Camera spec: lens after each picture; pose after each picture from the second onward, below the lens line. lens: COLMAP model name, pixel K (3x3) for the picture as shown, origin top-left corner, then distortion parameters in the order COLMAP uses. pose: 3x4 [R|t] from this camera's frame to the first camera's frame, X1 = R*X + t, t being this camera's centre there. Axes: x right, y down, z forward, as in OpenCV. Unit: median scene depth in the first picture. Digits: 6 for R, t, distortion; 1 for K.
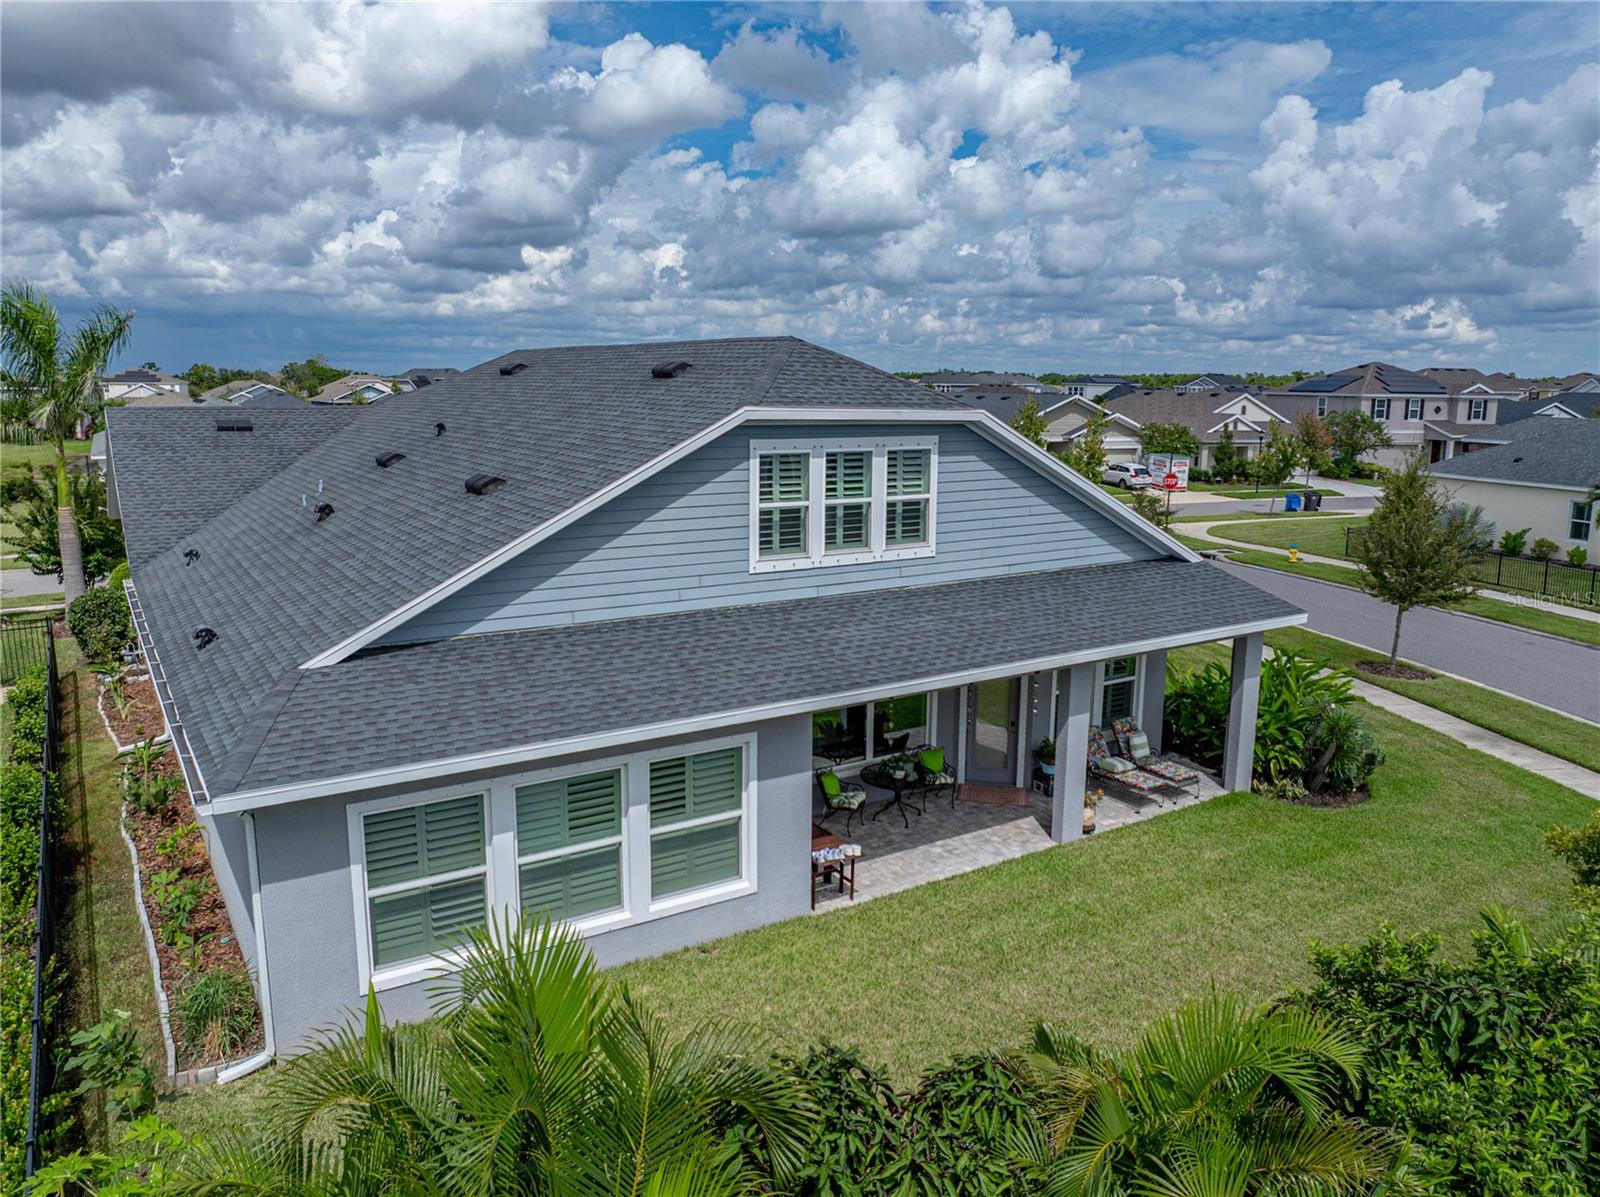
lens RADIAL K [[1143.8, 0, 800.0], [0, 1143.8, 598.5], [0, 0, 1]] dist [-0.036870, 0.008575]
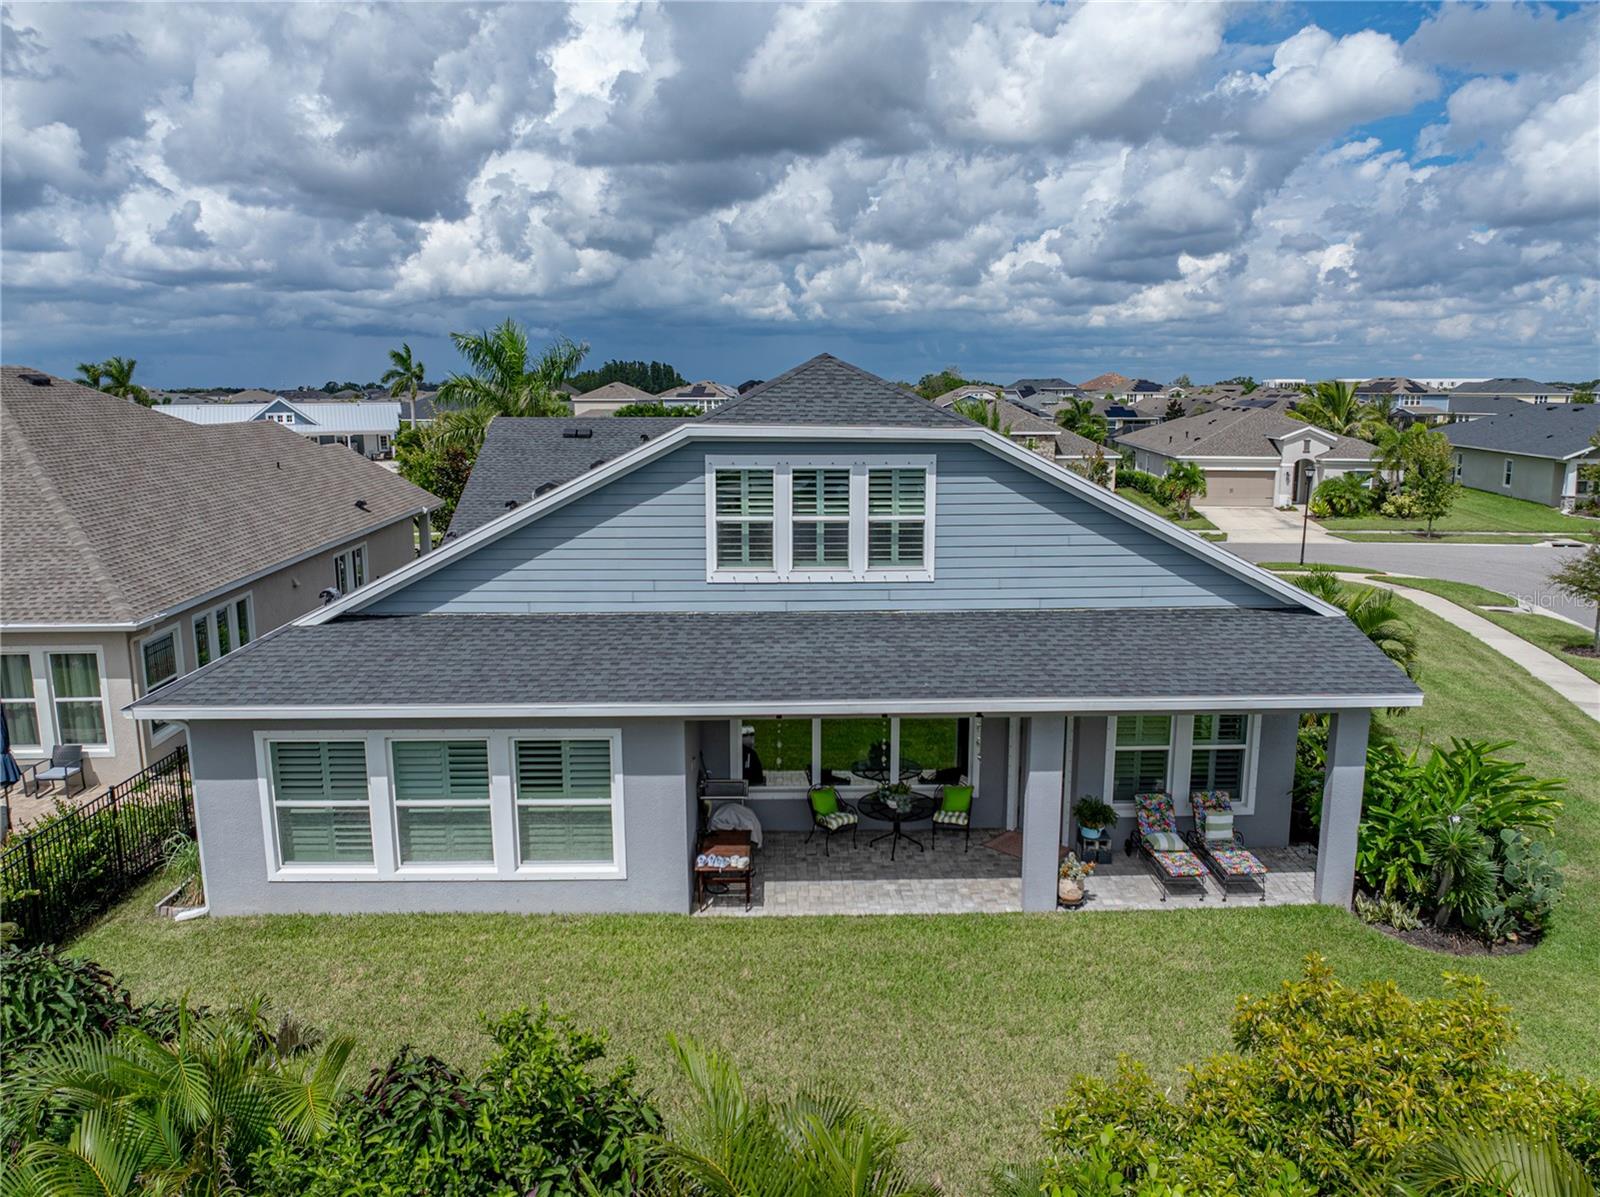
lens RADIAL K [[1120.4, 0, 802.2], [0, 1120.4, 597.2], [0, 0, 1]] dist [-0.029538, -0.003633]
pose [[0.855380, 0.084599, -0.511046, 0.531131], [-0.087468, 0.995996, 0.018476, -0.033507], [0.510562, 0.028896, 0.859355, 0.154704]]
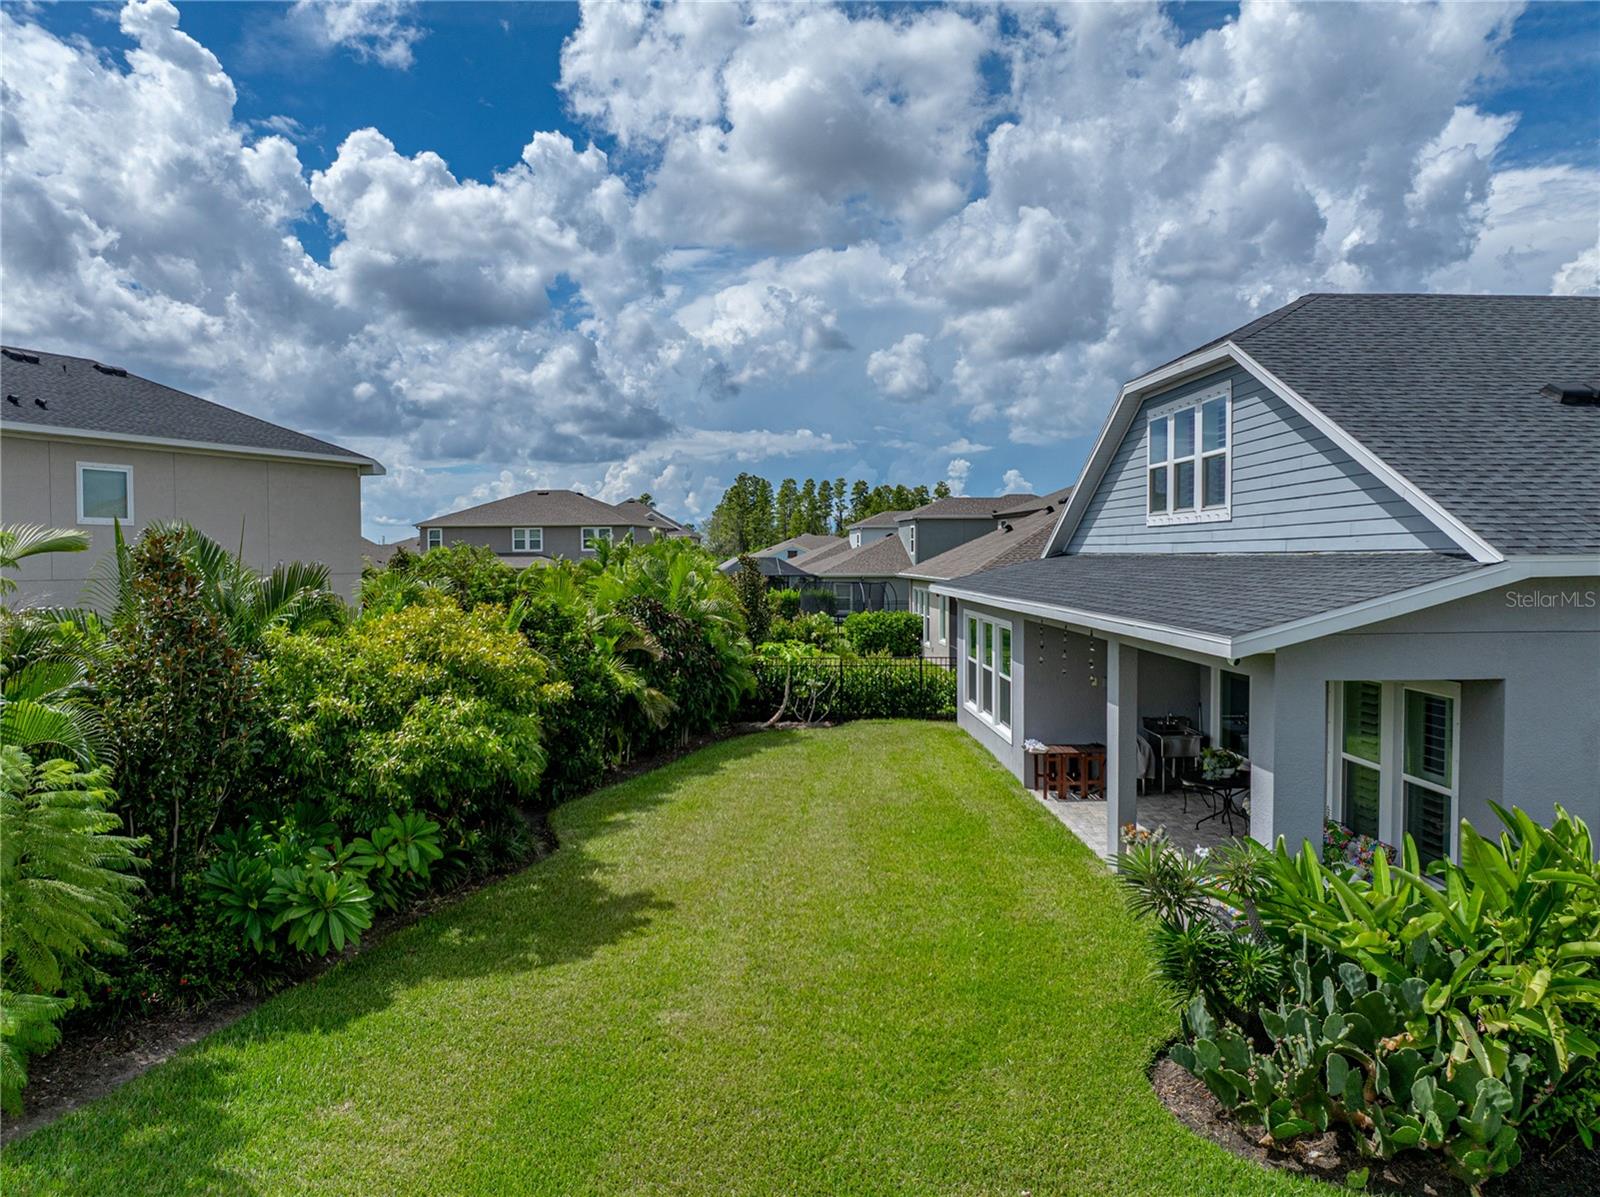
lens RADIAL K [[1143.8, 0, 800.0], [0, 1143.8, 598.5], [0, 0, 1]] dist [-0.036870, 0.008575]
pose [[-0.518976, 0.026258, -0.854385, 1.079158], [-0.159508, 0.978997, 0.126977, -0.038773], [0.839774, 0.202179, -0.503888, 1.242855]]
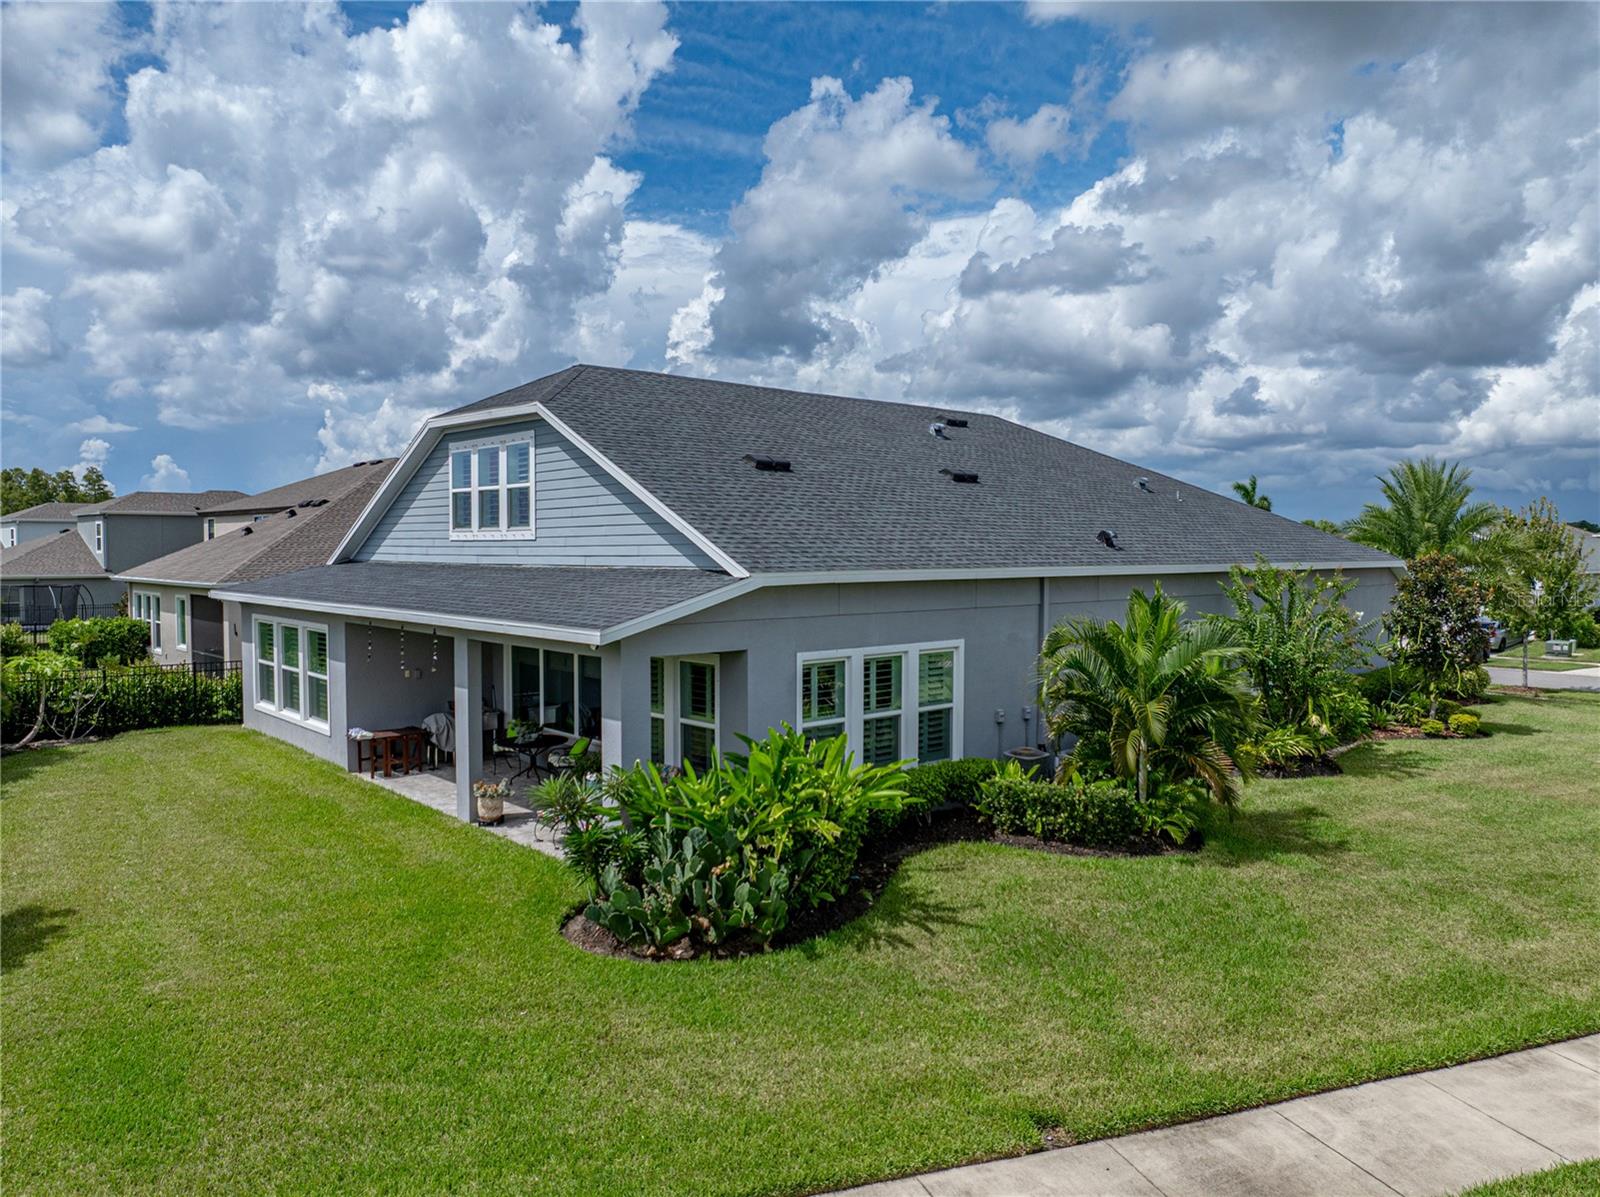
lens RADIAL K [[1141.9, 0, 807.0], [0, 1141.9, 574.0], [0, 0, 1]] dist [-0.031343, 0.005056]
pose [[0.160418, 0.013601, -0.986955, 1.320596], [-0.185251, 0.982552, -0.016570, -0.036886], [0.969509, 0.185492, 0.160139, 1.151247]]
